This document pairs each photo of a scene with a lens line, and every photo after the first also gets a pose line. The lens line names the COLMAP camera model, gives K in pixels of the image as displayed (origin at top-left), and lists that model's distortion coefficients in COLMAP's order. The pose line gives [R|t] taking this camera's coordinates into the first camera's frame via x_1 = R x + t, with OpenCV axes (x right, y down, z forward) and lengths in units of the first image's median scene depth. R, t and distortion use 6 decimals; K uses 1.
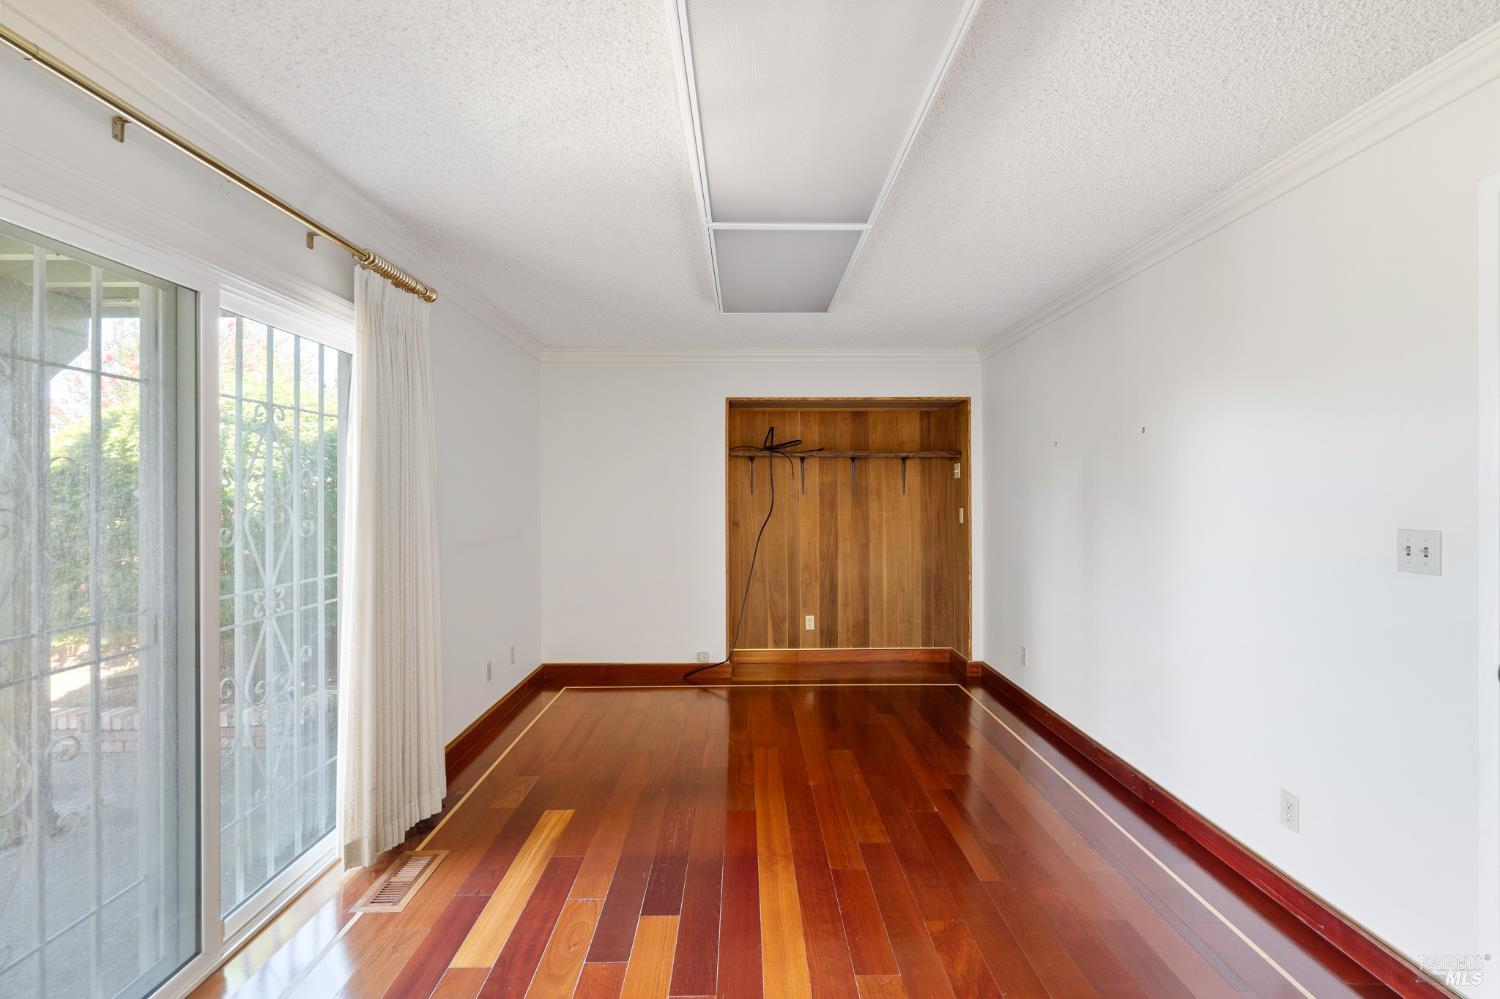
lens RADIAL K [[679.1, 0, 750.5], [0, 679.1, 494.9], [0, 0, 1]] dist [-0.008408, 0.004602]
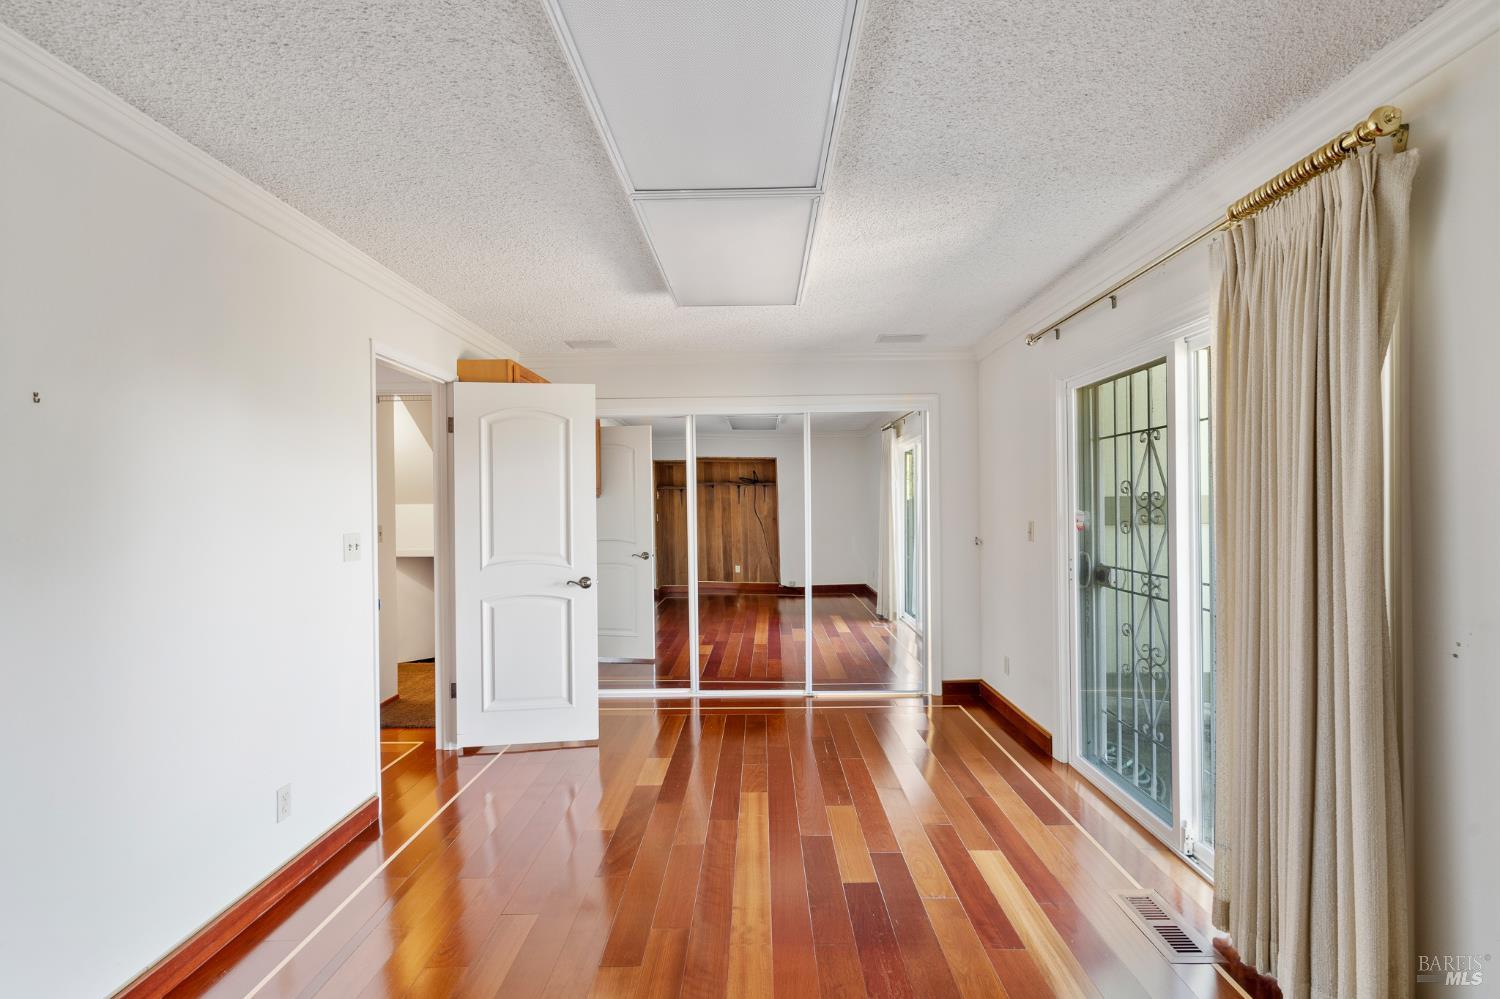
lens RADIAL K [[679.1, 0, 750.5], [0, 679.1, 503.8], [0, 0, 1]] dist [-0.008408, 0.004602]
pose [[-0.999683, 0.006502, 0.024342, 0.015887], [0.006590, 0.999972, 0.003522, -0.012914], [-0.024318, 0.003681, -0.999697, 2.015580]]
